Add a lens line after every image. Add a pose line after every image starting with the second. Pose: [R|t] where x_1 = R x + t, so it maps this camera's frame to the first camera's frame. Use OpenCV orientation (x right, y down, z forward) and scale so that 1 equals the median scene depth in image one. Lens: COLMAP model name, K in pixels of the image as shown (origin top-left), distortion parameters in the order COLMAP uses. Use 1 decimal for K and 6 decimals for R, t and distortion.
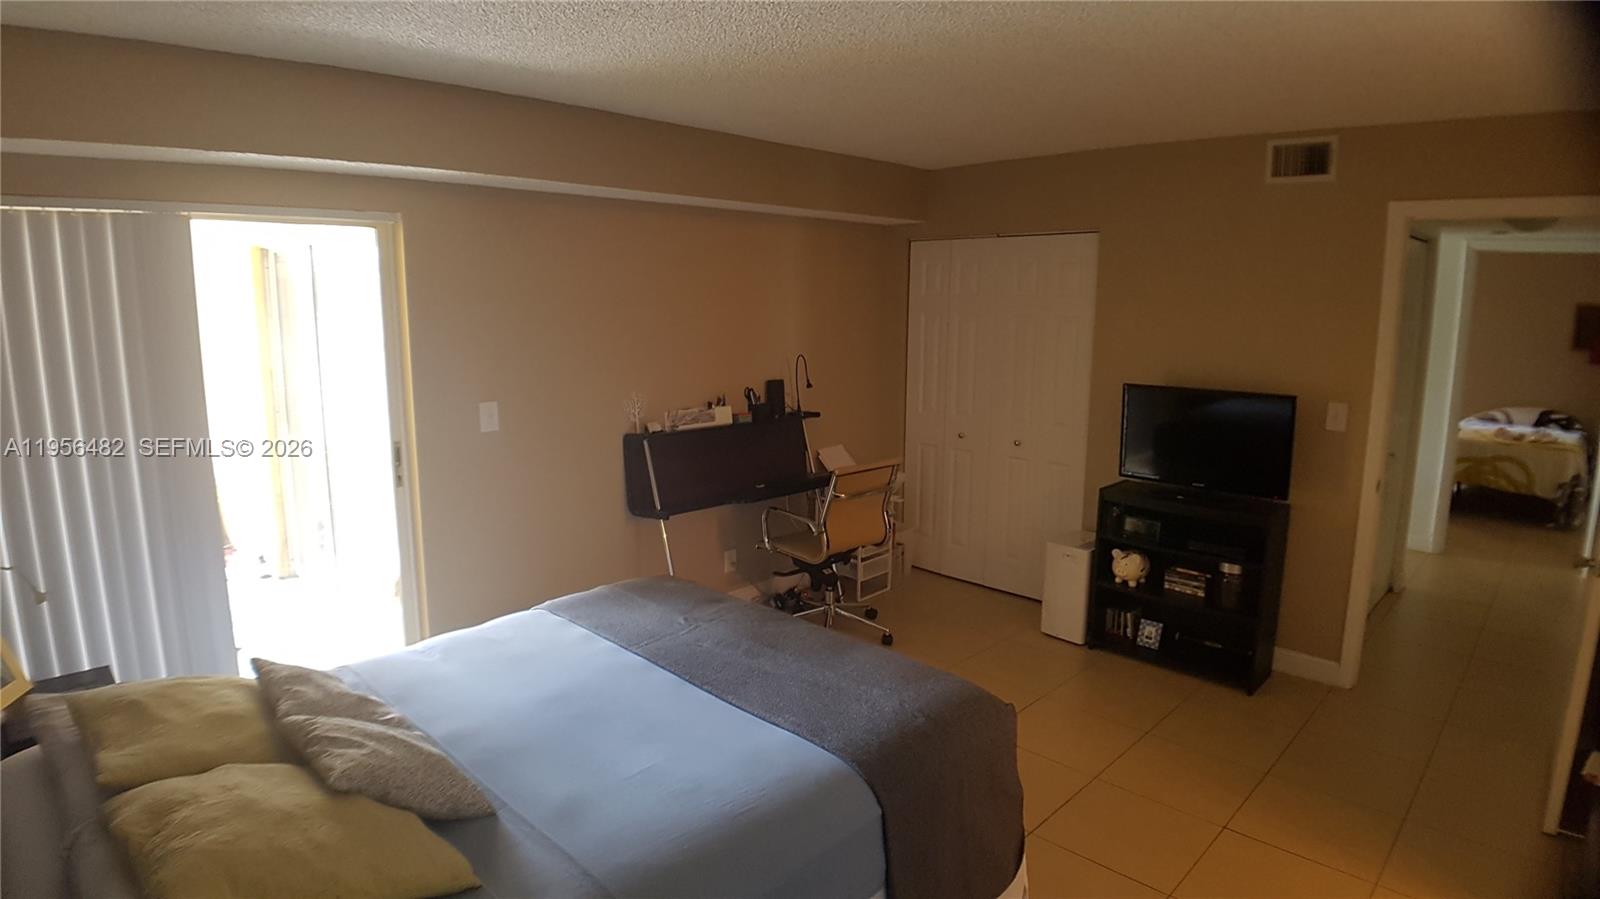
lens RADIAL K [[873.8, 0, 803.6], [0, 873.8, 463.6], [0, 0, 1]] dist [-0.045025, -0.024427]
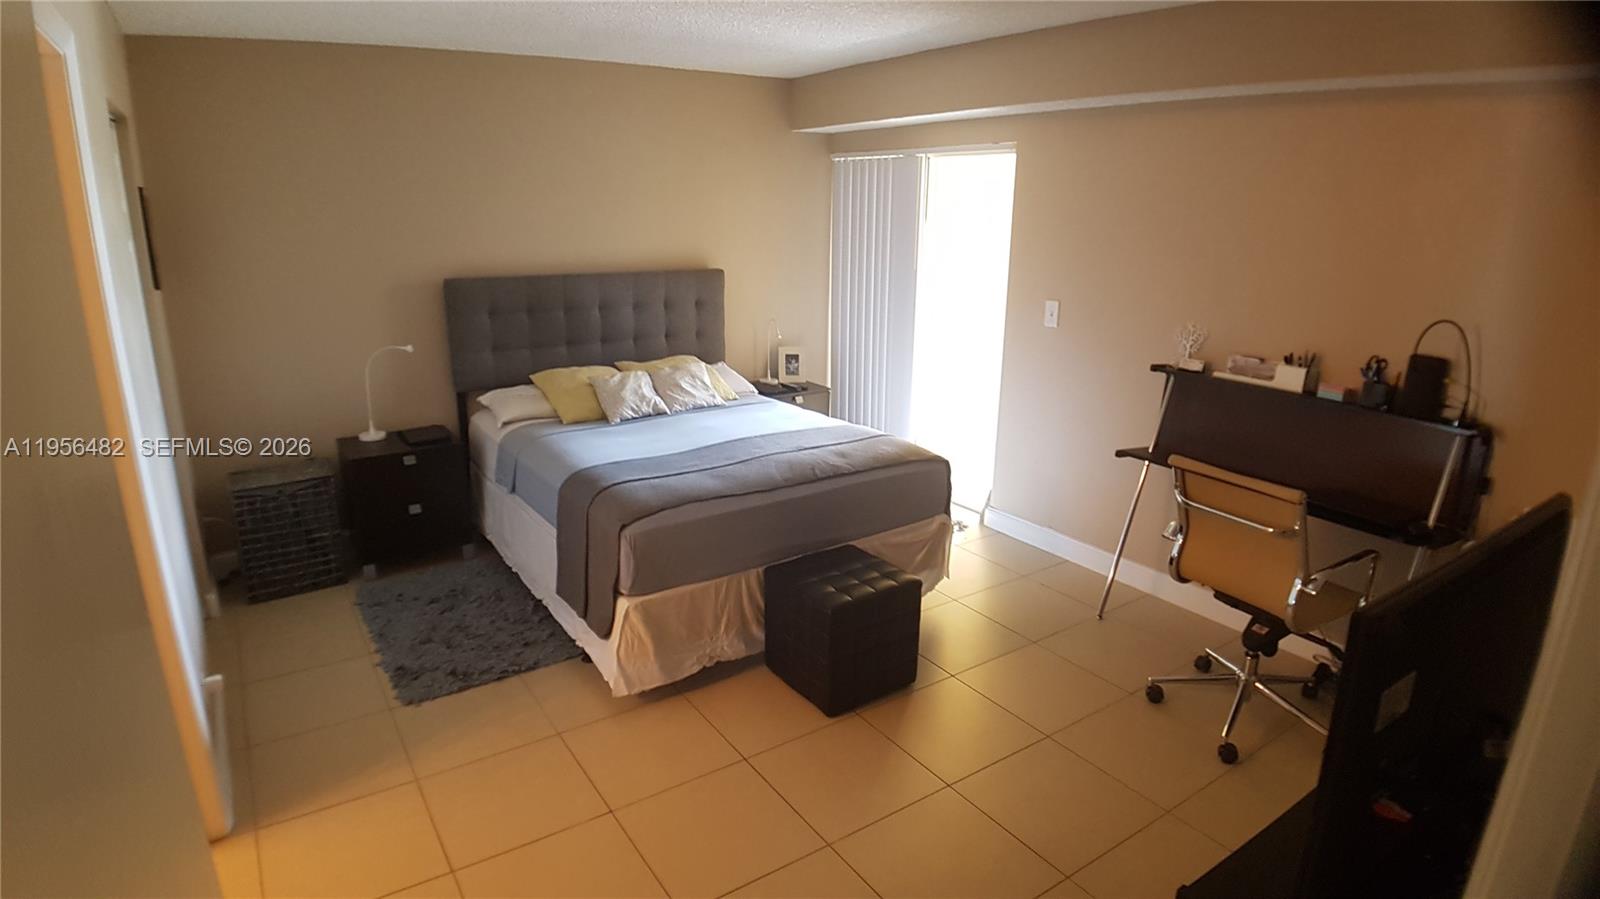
lens RADIAL K [[873.8, 0, 803.6], [0, 873.8, 463.6], [0, 0, 1]] dist [-0.045025, -0.024427]
pose [[-0.208279, 0.270223, -0.939999, 0.799795], [-0.195793, 0.930104, 0.310761, -0.152598], [0.958272, 0.248770, -0.140814, 0.832626]]
